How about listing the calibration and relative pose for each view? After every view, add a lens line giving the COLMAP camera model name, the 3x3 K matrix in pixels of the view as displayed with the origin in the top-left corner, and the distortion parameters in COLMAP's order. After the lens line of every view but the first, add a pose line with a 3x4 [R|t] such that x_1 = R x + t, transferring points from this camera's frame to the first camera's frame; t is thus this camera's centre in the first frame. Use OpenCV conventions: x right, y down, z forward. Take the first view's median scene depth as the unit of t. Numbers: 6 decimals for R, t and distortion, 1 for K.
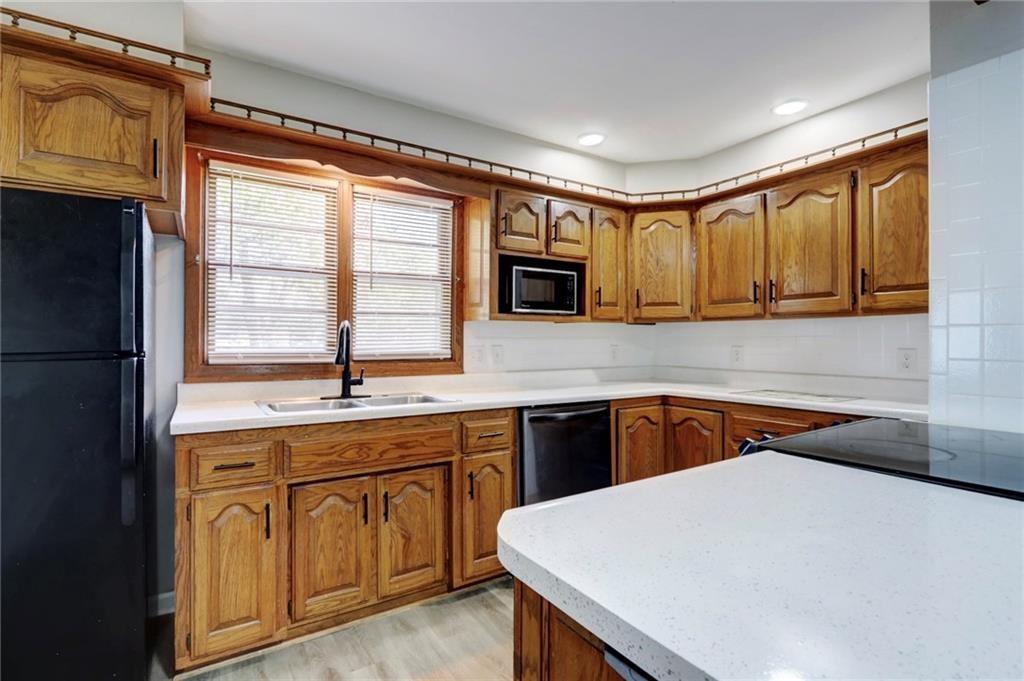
lens RADIAL K [[490.0, 0, 510.9], [0, 490.0, 340.0], [0, 0, 1]] dist [0.005735, 0.000232]
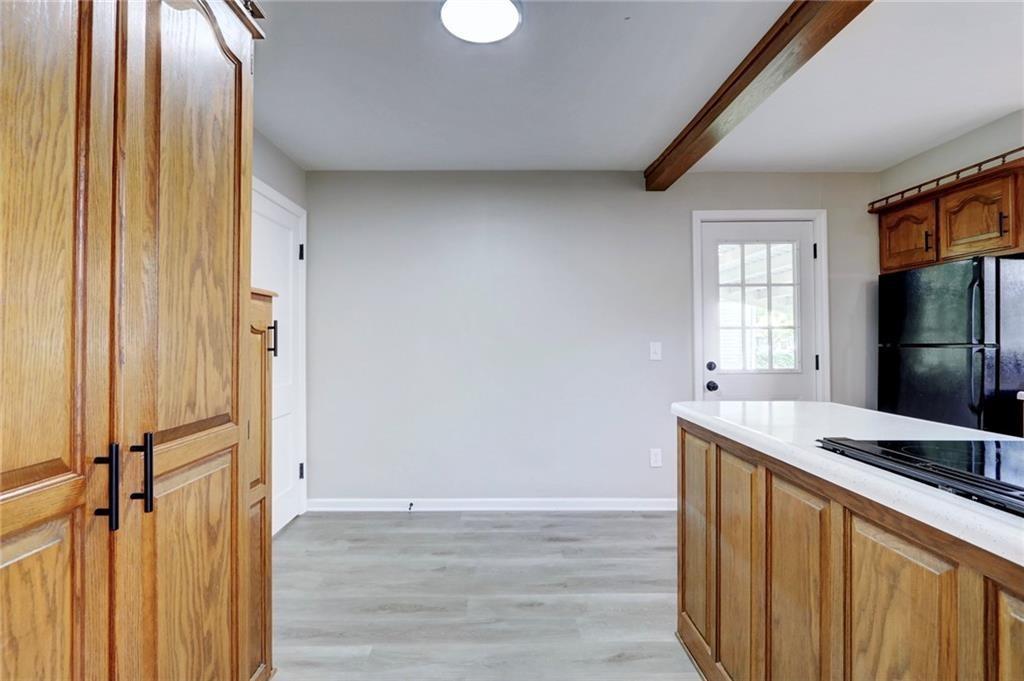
lens RADIAL K [[490.0, 0, 510.9], [0, 490.0, 337.8], [0, 0, 1]] dist [0.005735, 0.000232]
pose [[-0.530099, -0.002882, -0.847931, 1.550688], [0.004476, 0.999971, -0.006197, 0.004974], [0.847924, -0.007080, -0.530070, 0.516872]]
